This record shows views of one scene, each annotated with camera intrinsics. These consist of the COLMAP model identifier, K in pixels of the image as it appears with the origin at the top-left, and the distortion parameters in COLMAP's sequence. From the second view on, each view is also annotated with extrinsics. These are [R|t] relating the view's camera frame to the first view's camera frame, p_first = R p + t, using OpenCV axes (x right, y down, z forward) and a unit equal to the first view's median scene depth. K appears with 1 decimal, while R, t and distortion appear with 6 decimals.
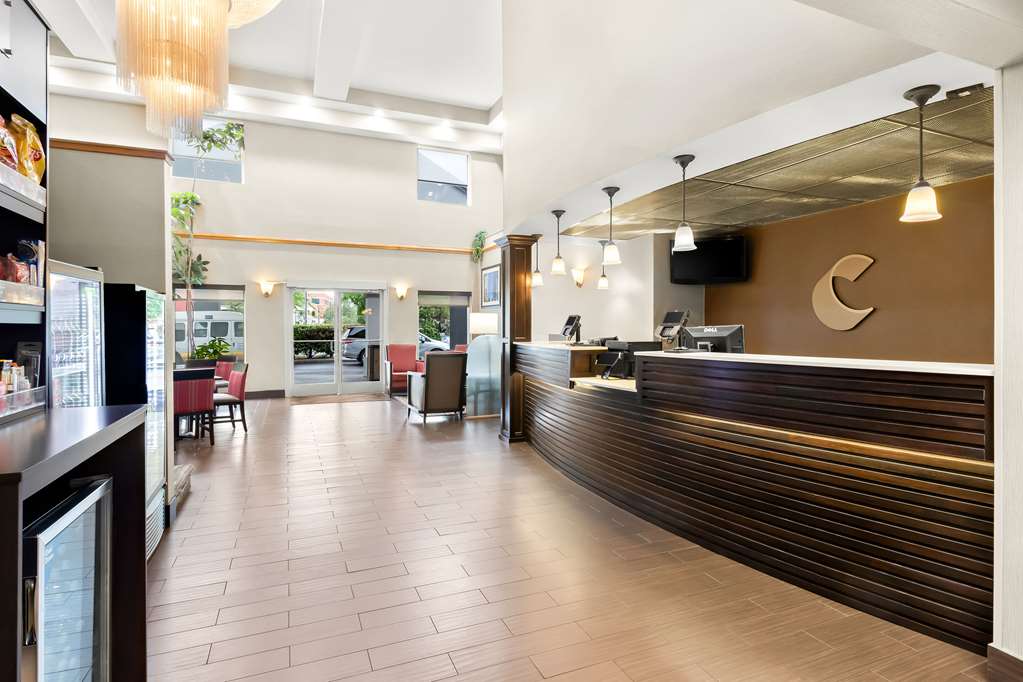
lens RADIAL K [[555.5, 0, 509.8], [0, 555.5, 333.9], [0, 0, 1]] dist [-0.000926, -0.000069]
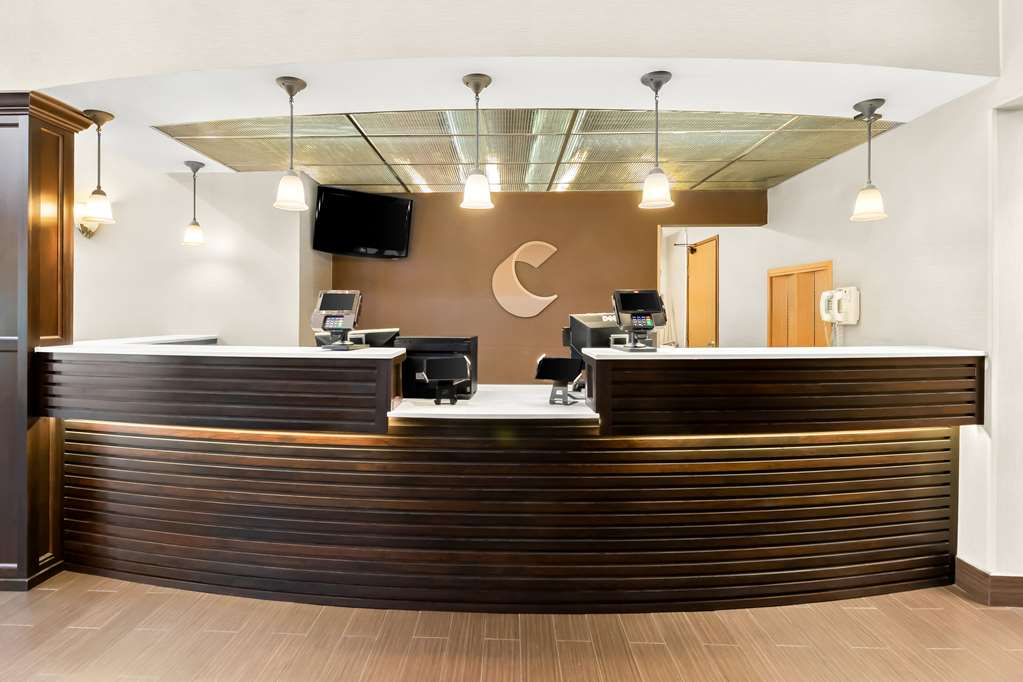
lens RADIAL K [[517.0, 0, 508.4], [0, 517.0, 315.7], [0, 0, 1]] dist [-0.021889, -0.000044]
pose [[0.413928, -0.004385, 0.910299, -0.210999], [0.007042, 0.999974, 0.001614, -0.007907], [-0.910282, 0.005742, 0.413948, 0.530223]]
